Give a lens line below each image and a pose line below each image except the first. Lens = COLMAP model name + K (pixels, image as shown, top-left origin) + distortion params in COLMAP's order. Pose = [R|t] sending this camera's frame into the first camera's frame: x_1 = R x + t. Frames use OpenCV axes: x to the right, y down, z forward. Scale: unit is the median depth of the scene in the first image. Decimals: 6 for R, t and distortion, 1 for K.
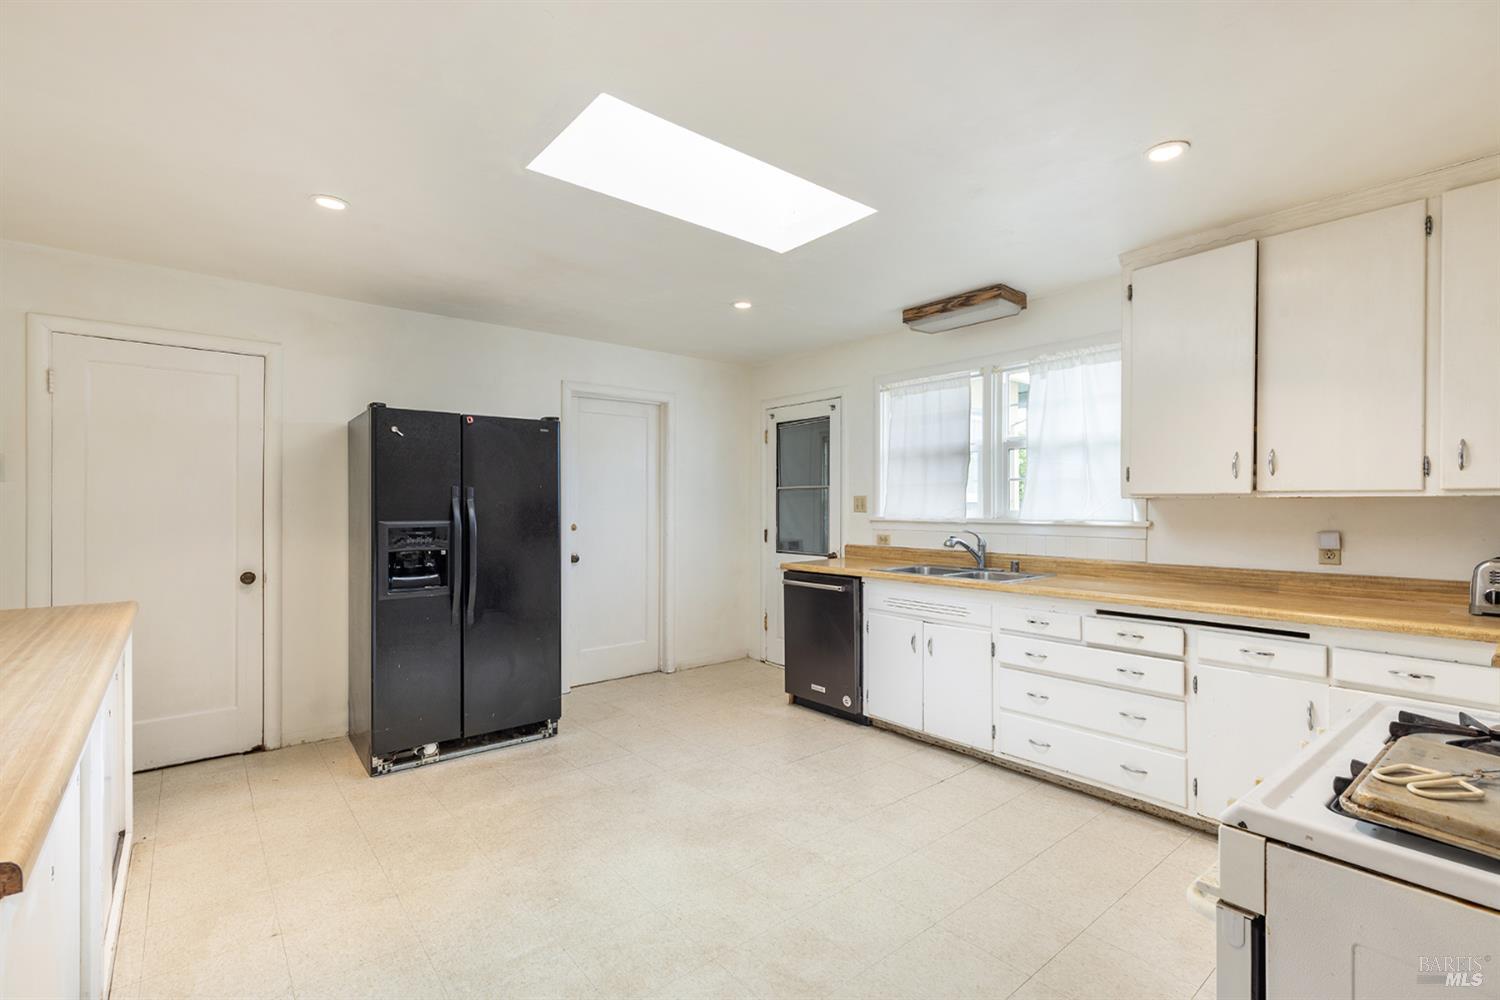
lens RADIAL K [[679.9, 0, 762.4], [0, 679.9, 503.2], [0, 0, 1]] dist [0.014249, 0.000695]
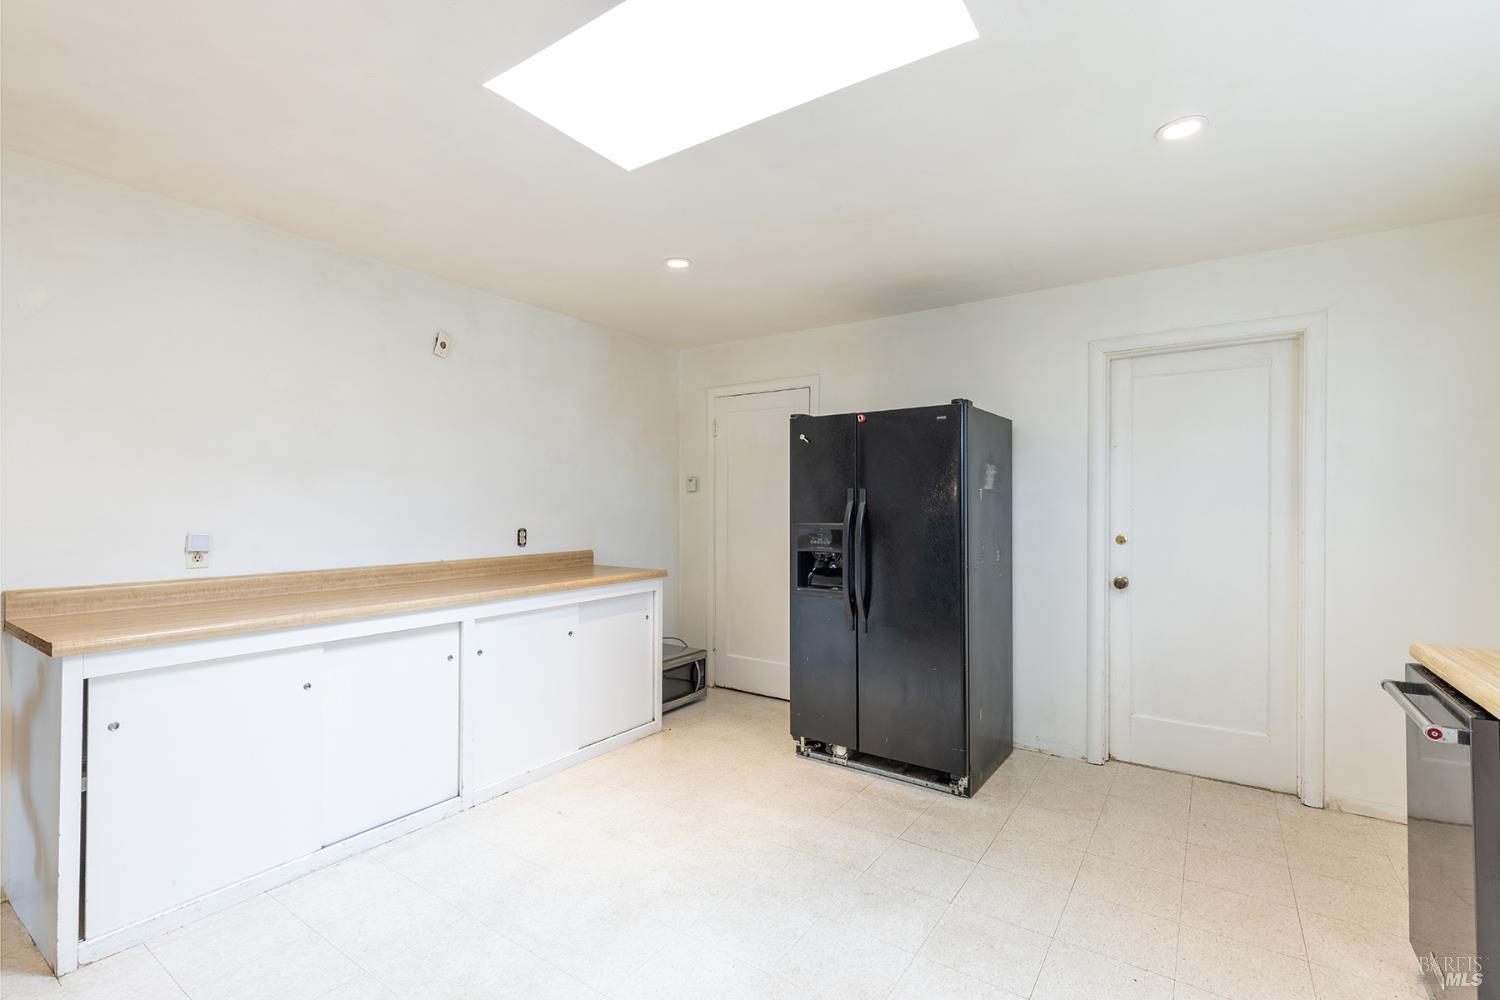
lens RADIAL K [[679.9, 0, 755.1], [0, 679.9, 504.5], [0, 0, 1]] dist [0.014249, 0.000695]
pose [[0.266040, -0.001401, -0.963961, 0.395031], [-0.000855, 0.999998, -0.001690, -0.000334], [0.963962, 0.001274, 0.266038, 0.541247]]
